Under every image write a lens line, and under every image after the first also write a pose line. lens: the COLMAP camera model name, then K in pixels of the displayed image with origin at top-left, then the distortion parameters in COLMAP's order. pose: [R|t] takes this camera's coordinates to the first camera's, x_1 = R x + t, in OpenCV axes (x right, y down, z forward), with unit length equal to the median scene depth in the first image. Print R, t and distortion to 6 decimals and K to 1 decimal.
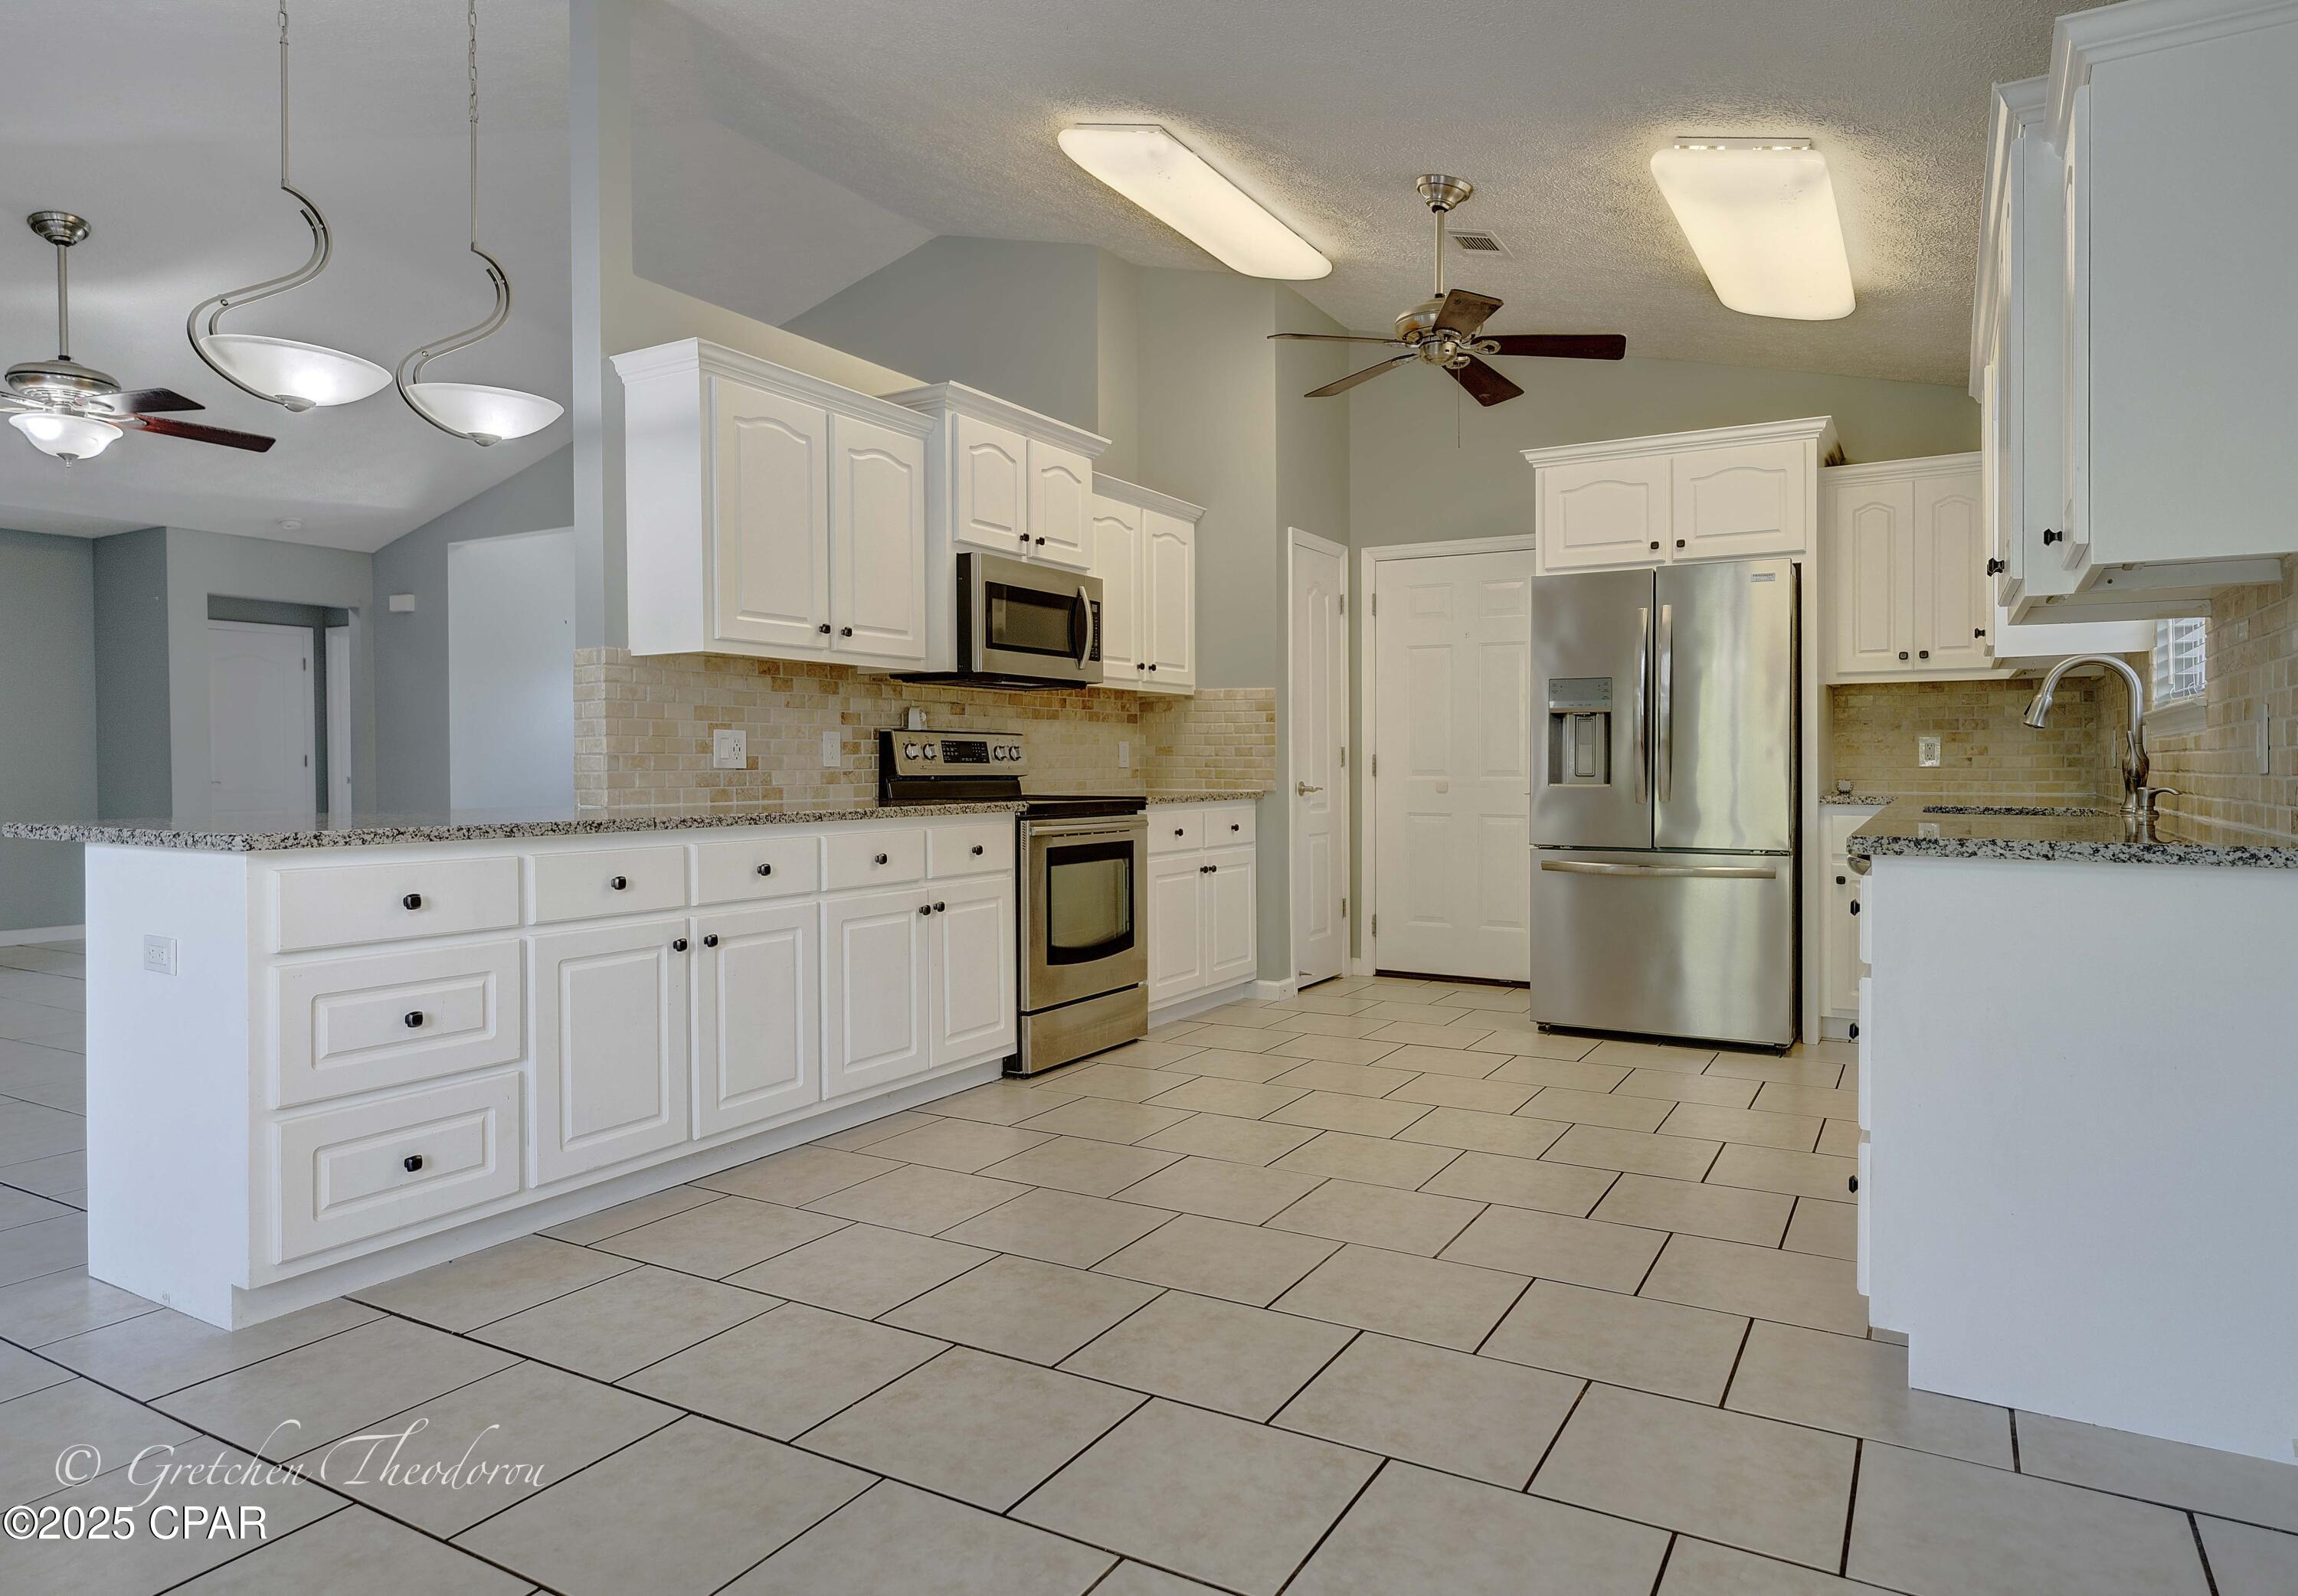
lens RADIAL K [[1380.2, 0, 1152.8], [0, 1380.2, 767.5], [0, 0, 1]] dist [0.049371, -0.071544]
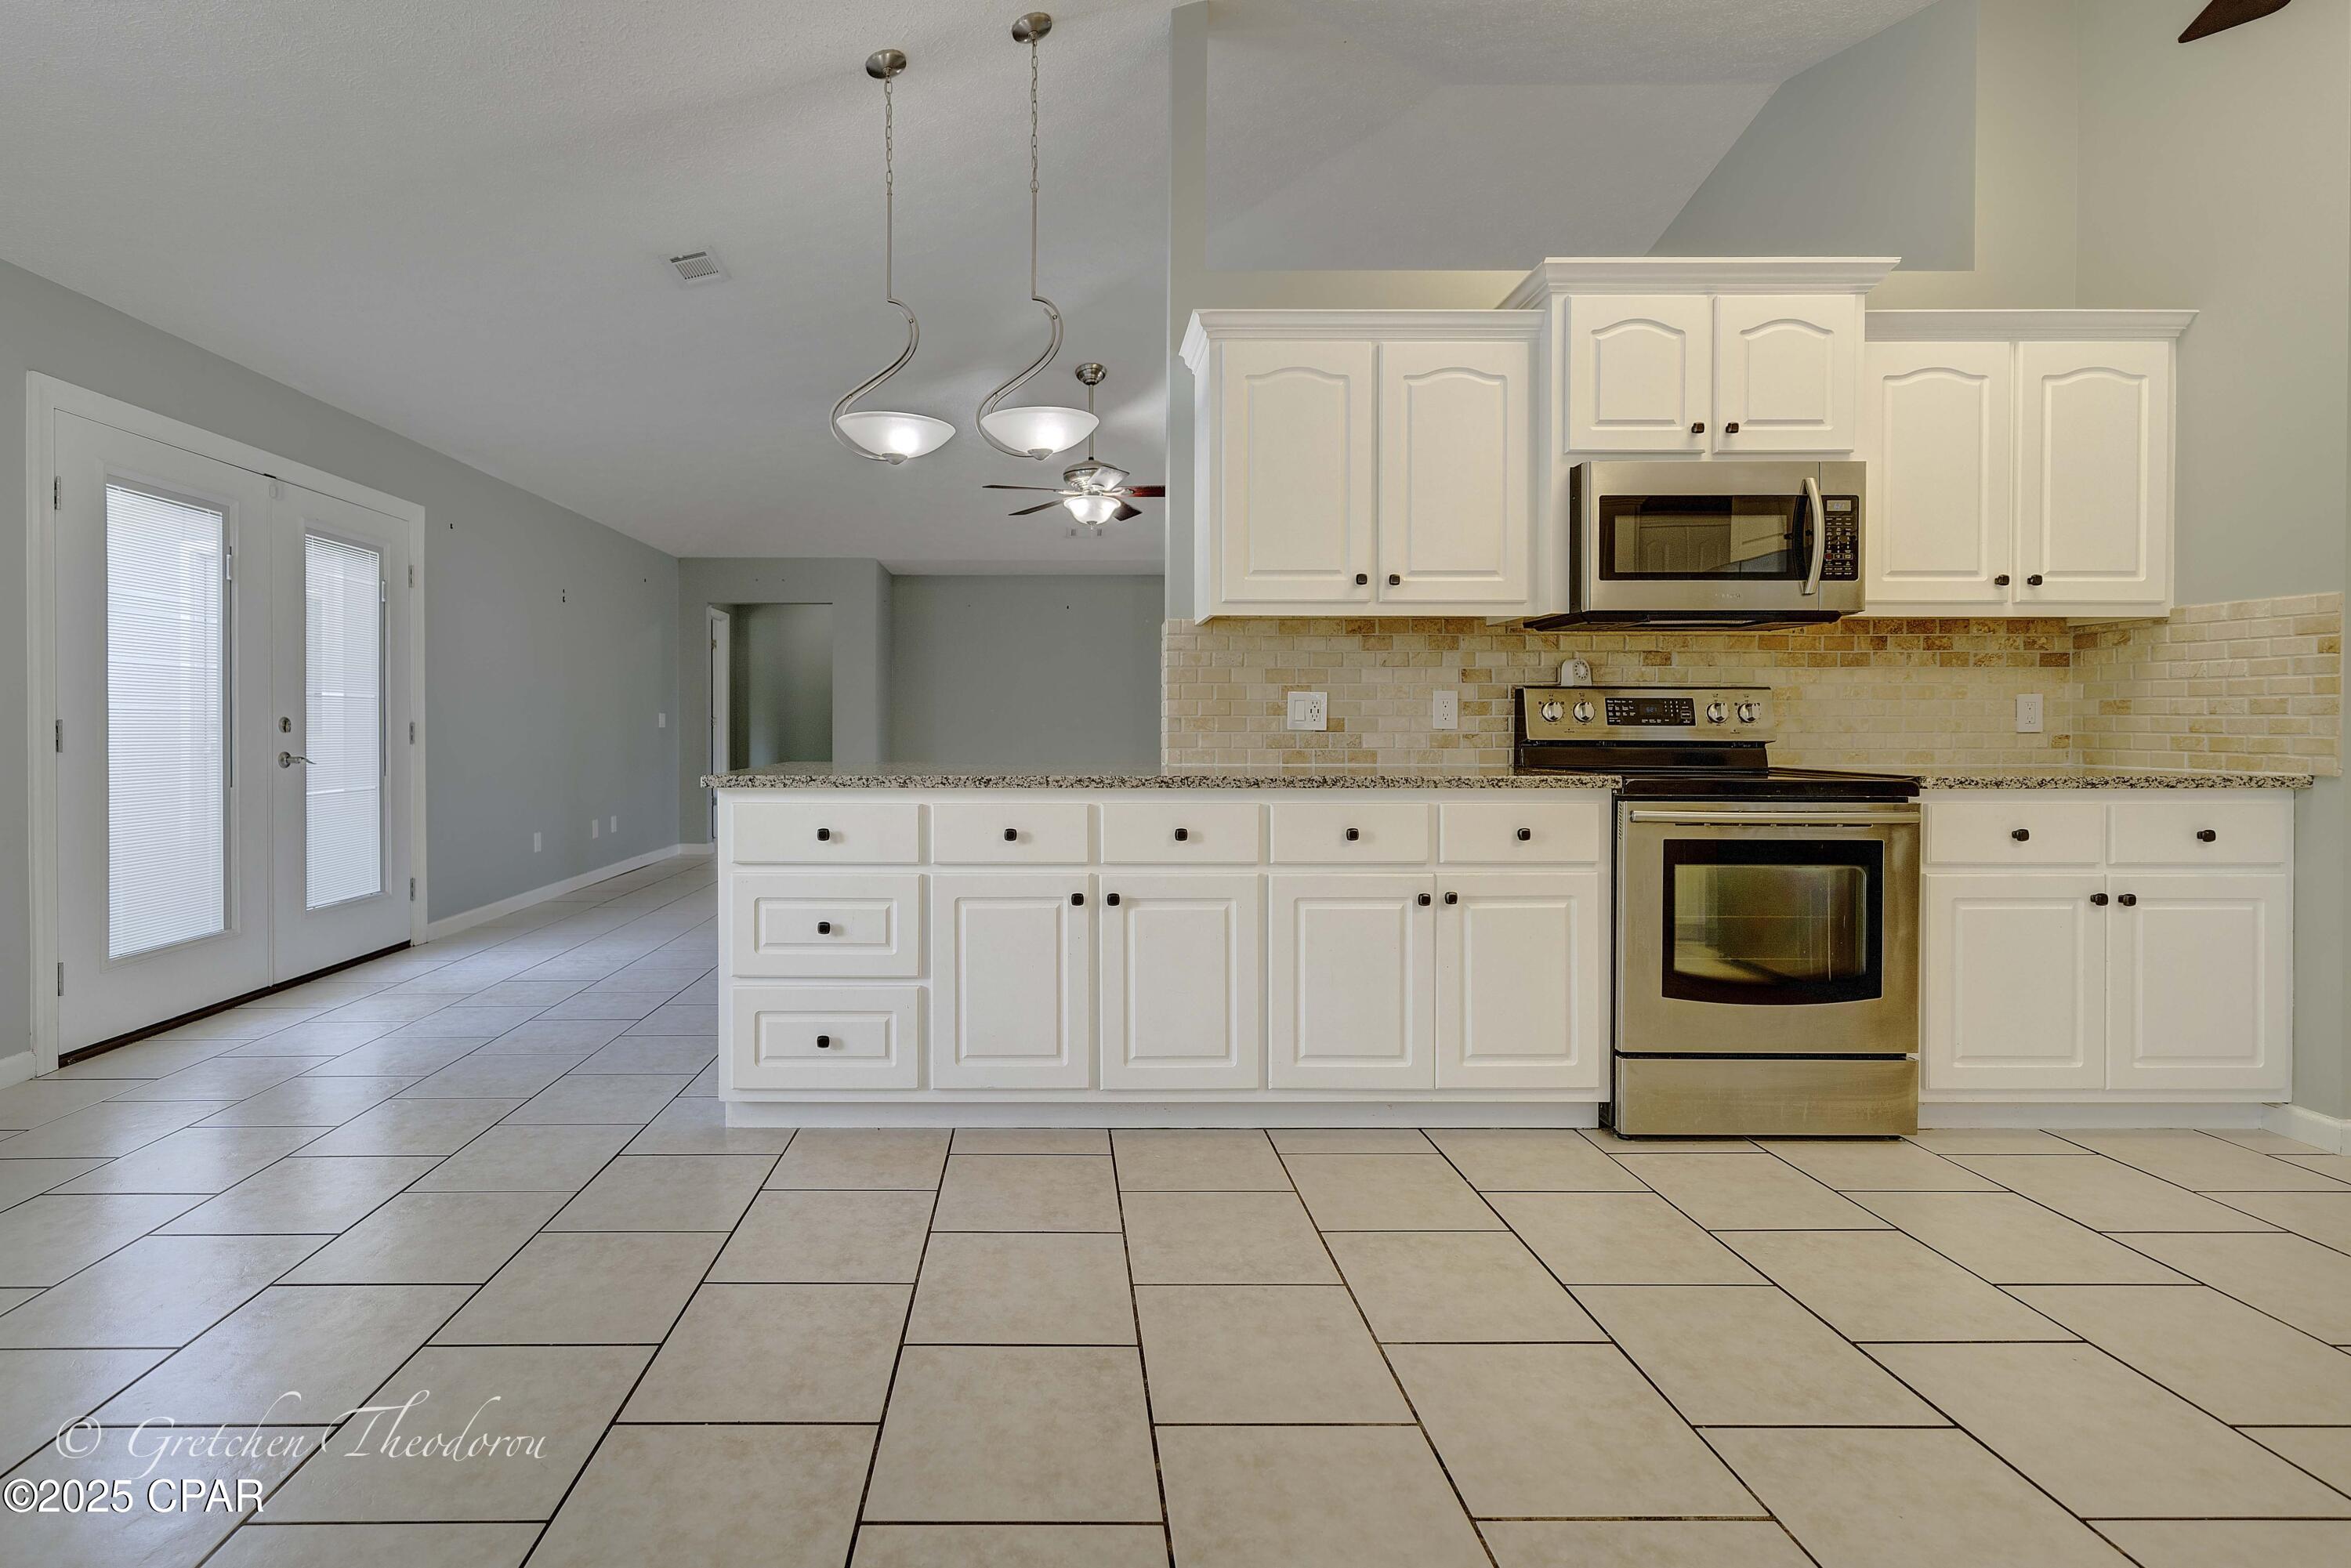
lens RADIAL K [[1067.7, 0, 1064.6], [0, 1067.7, 735.4], [0, 0, 1]] dist [0.001041, 0.000760]
pose [[0.507898, 0.010099, -0.861358, 0.243692], [-0.004049, 0.999948, 0.009337, -0.001860], [0.861408, -0.001255, 0.507912, 0.412205]]
